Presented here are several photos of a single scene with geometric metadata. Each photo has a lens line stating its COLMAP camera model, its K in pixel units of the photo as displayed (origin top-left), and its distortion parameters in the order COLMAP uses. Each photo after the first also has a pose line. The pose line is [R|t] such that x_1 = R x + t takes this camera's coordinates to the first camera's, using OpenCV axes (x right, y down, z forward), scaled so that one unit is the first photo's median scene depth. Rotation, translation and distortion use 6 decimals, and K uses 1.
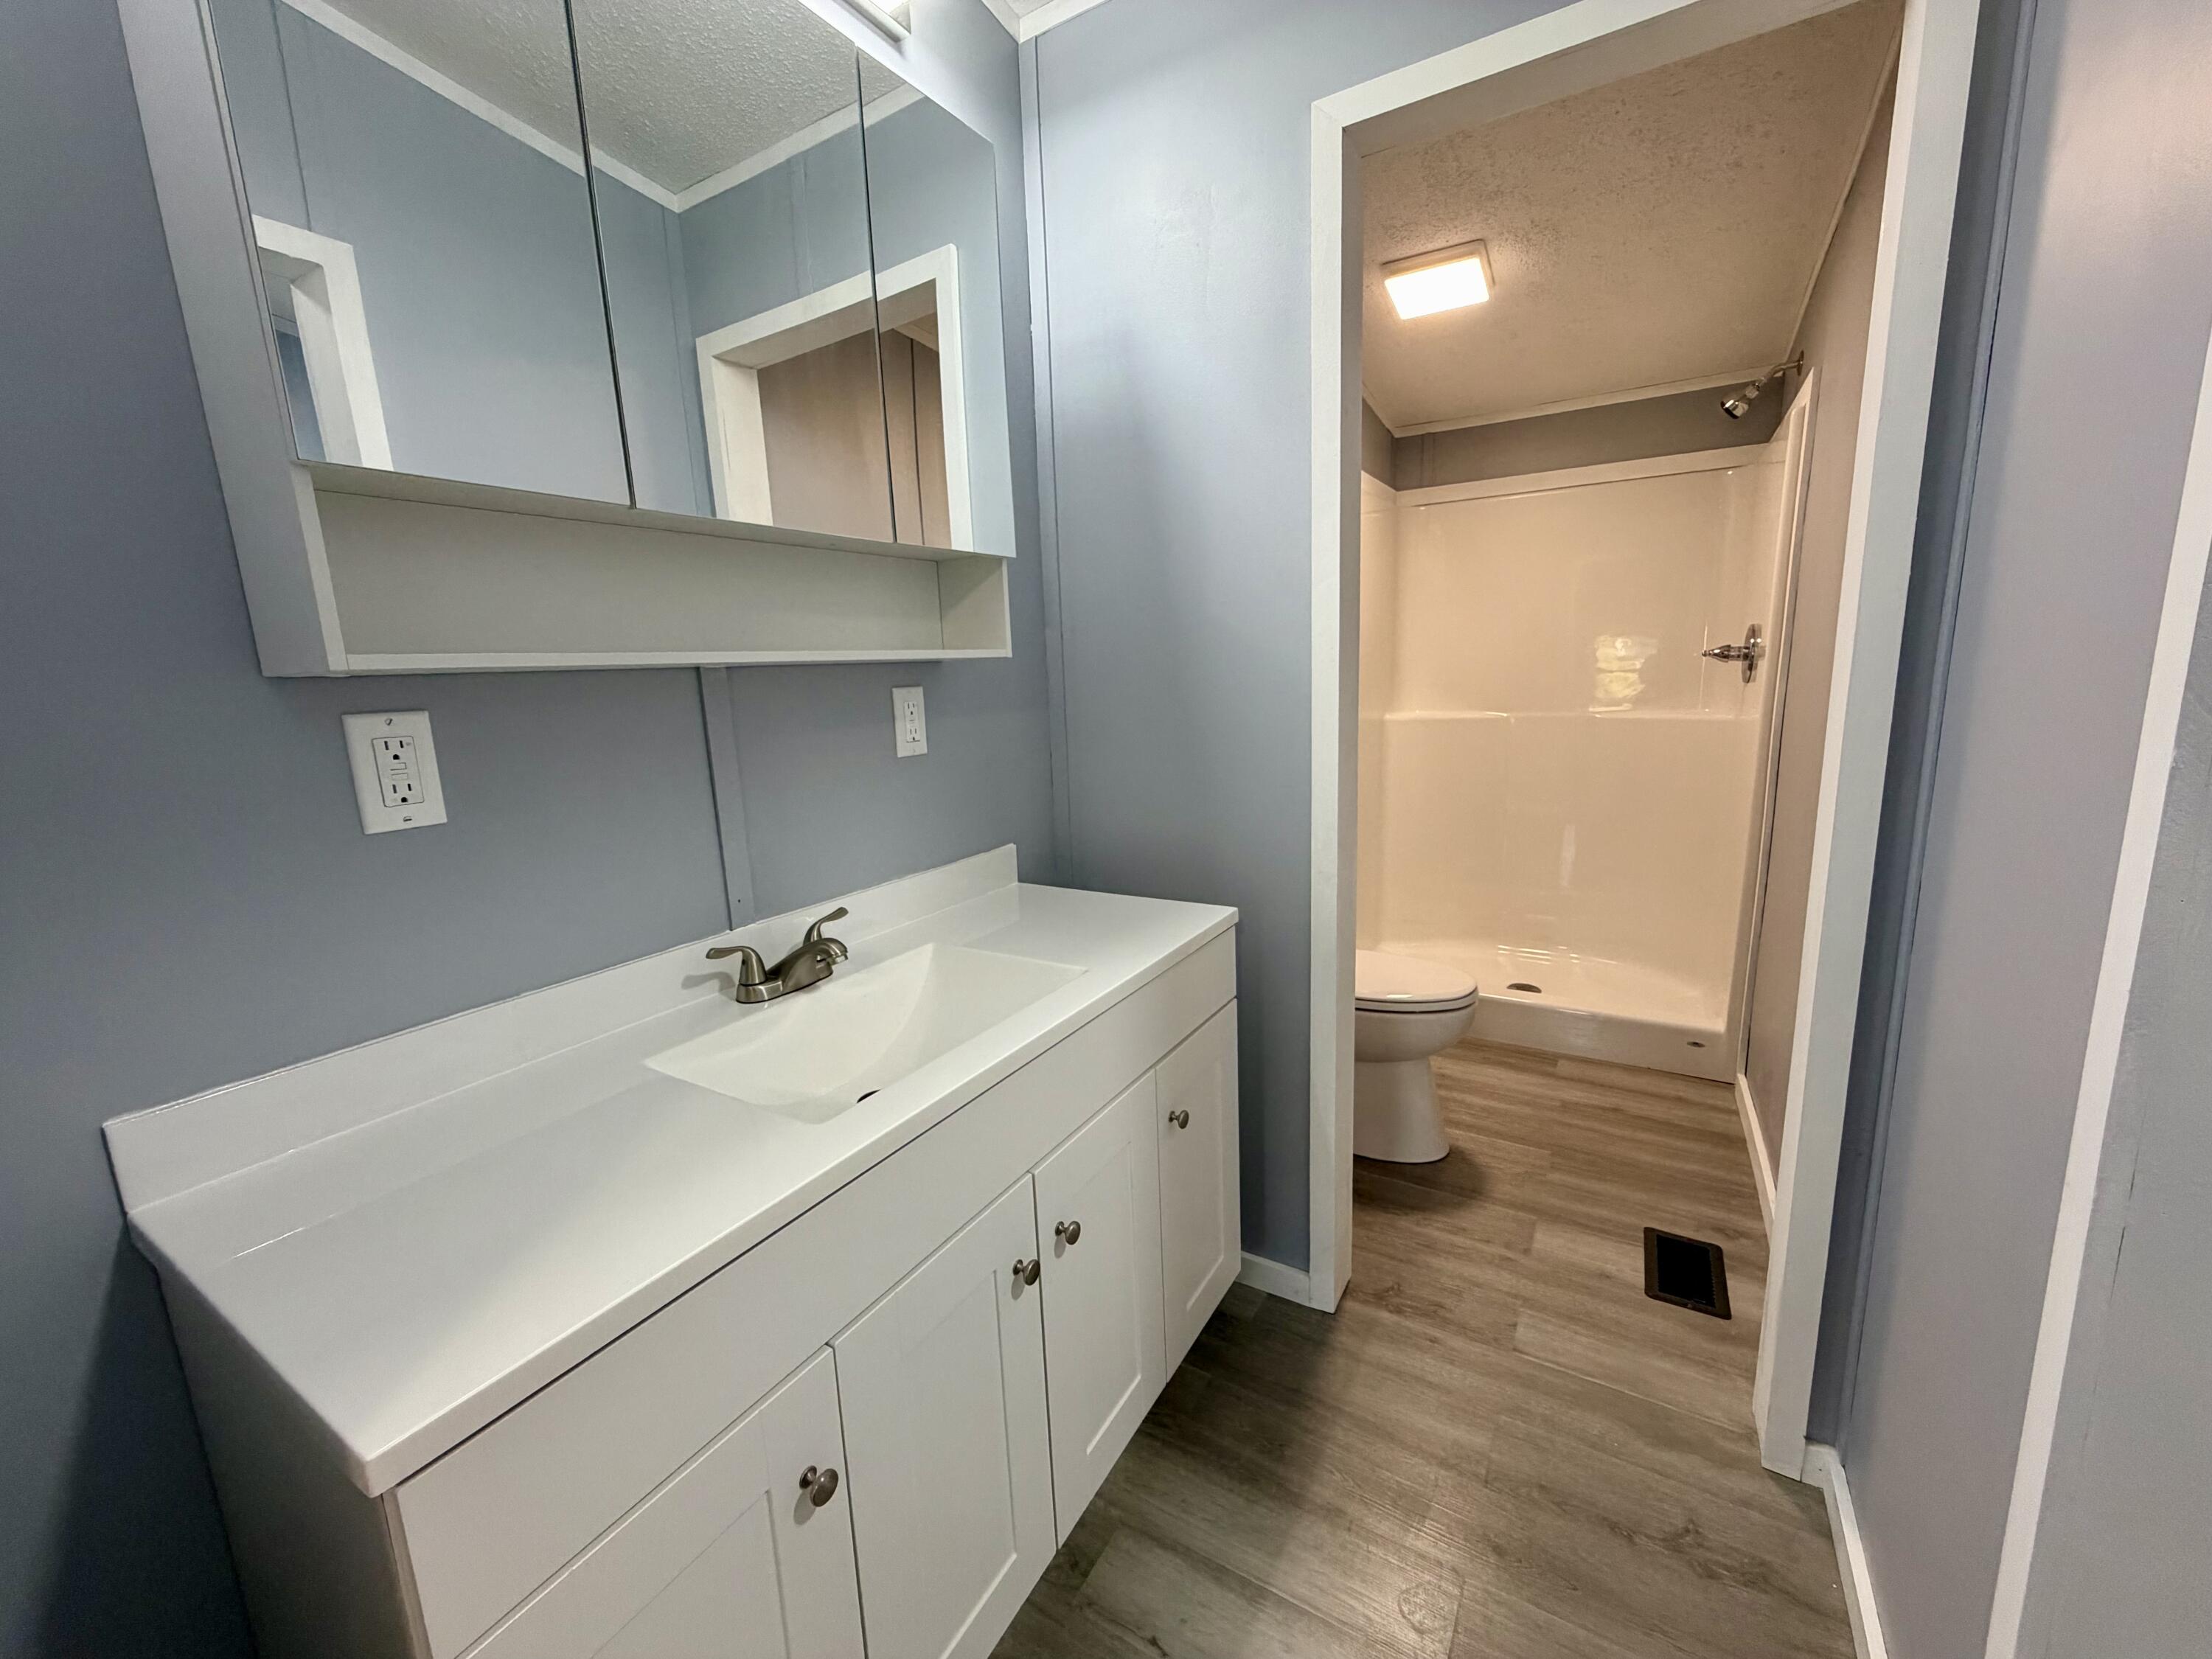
lens RADIAL K [[881.9, 0, 1102.5], [0, 881.9, 830.2], [0, 0, 1]] dist [-0.003501, 0.000489]
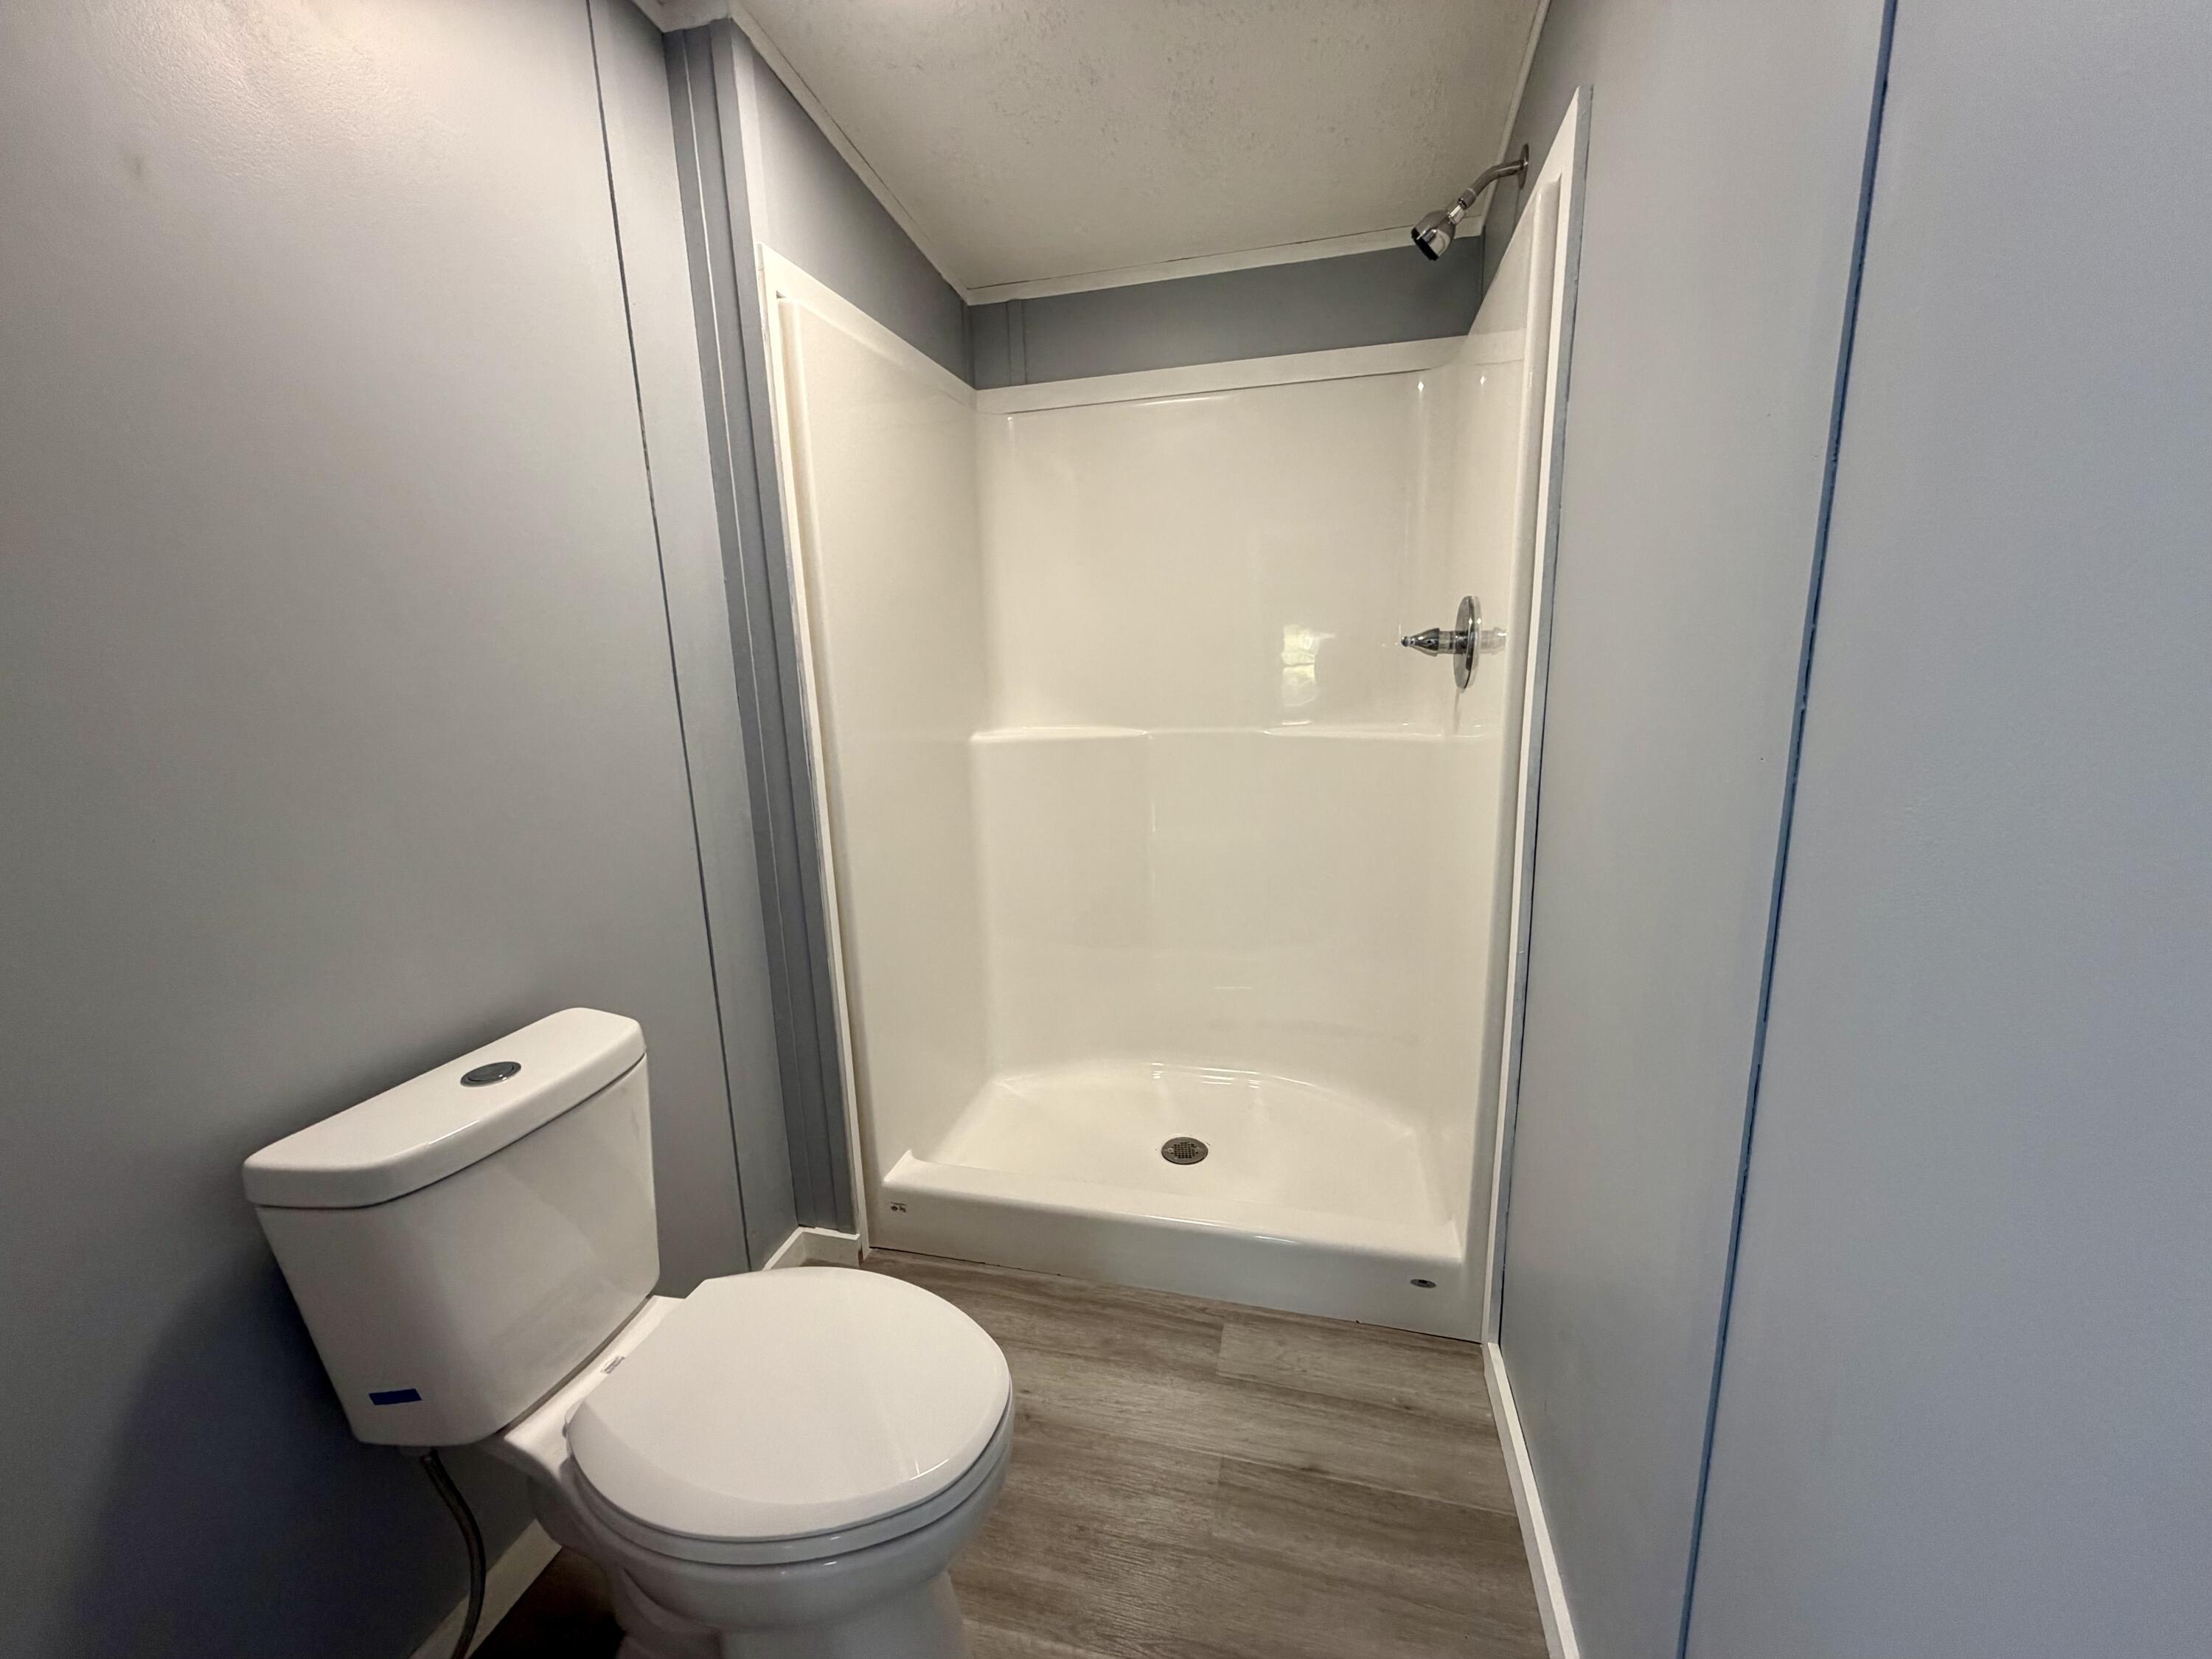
lens RADIAL K [[881.9, 0, 1104.4], [0, 881.9, 837.8], [0, 0, 1]] dist [-0.003501, 0.000489]
pose [[0.954899, -0.057974, 0.291216, 0.290487], [0.052202, 0.998256, 0.027556, -0.090356], [-0.292305, -0.011111, 0.956260, 0.463858]]
